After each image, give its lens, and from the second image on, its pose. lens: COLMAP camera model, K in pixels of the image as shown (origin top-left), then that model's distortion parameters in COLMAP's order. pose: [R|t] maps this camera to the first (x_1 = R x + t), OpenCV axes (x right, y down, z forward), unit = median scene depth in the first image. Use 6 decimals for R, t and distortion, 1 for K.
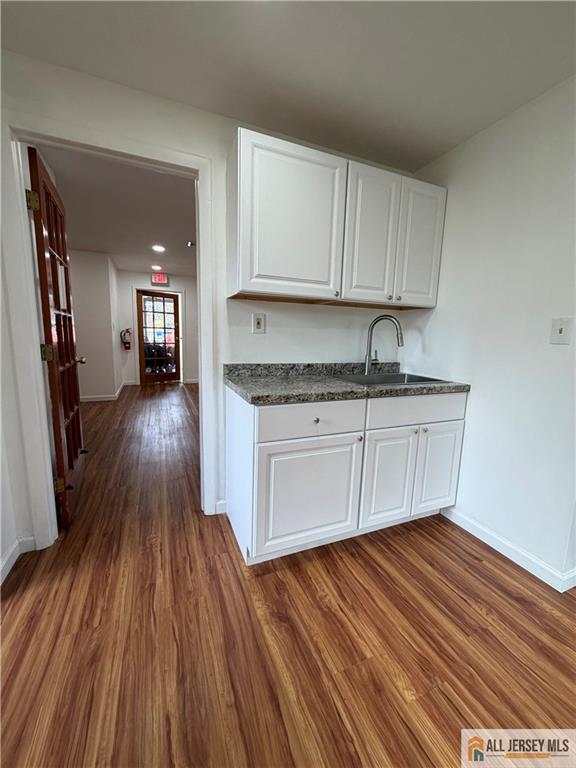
lens RADIAL K [[306.2, 0, 286.8], [0, 306.2, 381.4], [0, 0, 1]] dist [-0.001783, -0.000069]
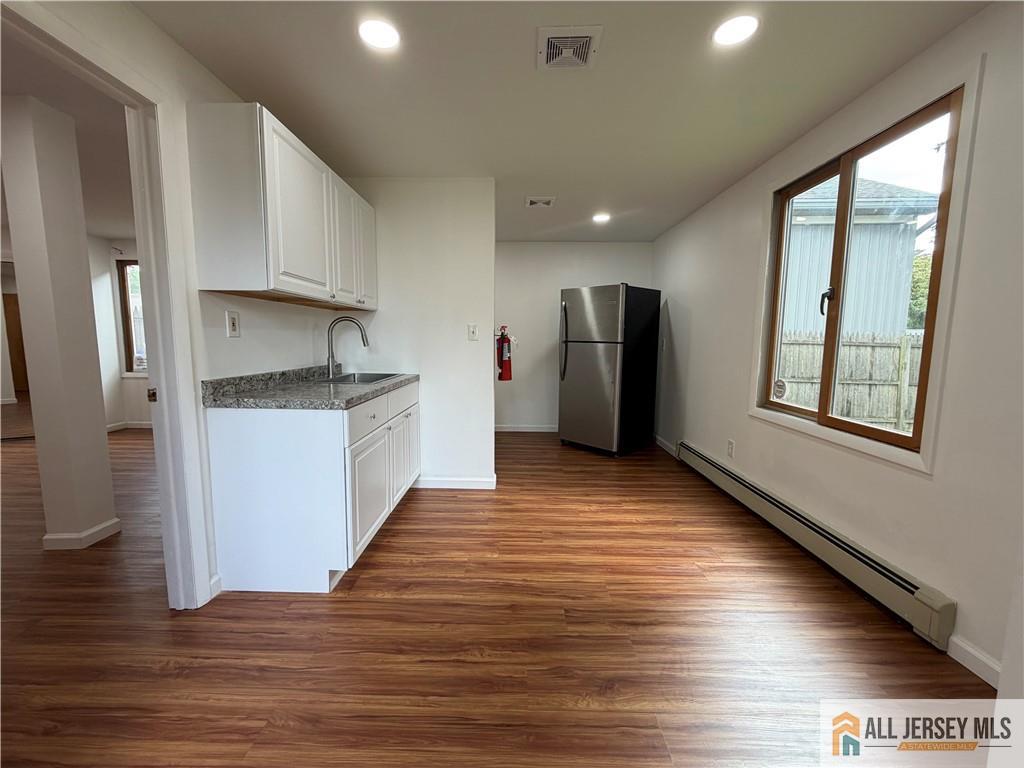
lens RADIAL K [[408.3, 0, 512.0], [0, 408.3, 384.0], [0, 0, 1]] dist [-0.001783, -0.000069]
pose [[0.400296, -0.124578, 0.907879, -0.835350], [0.141442, 0.987244, 0.073104, -0.018824], [-0.905404, 0.099149, 0.412810, -0.046386]]
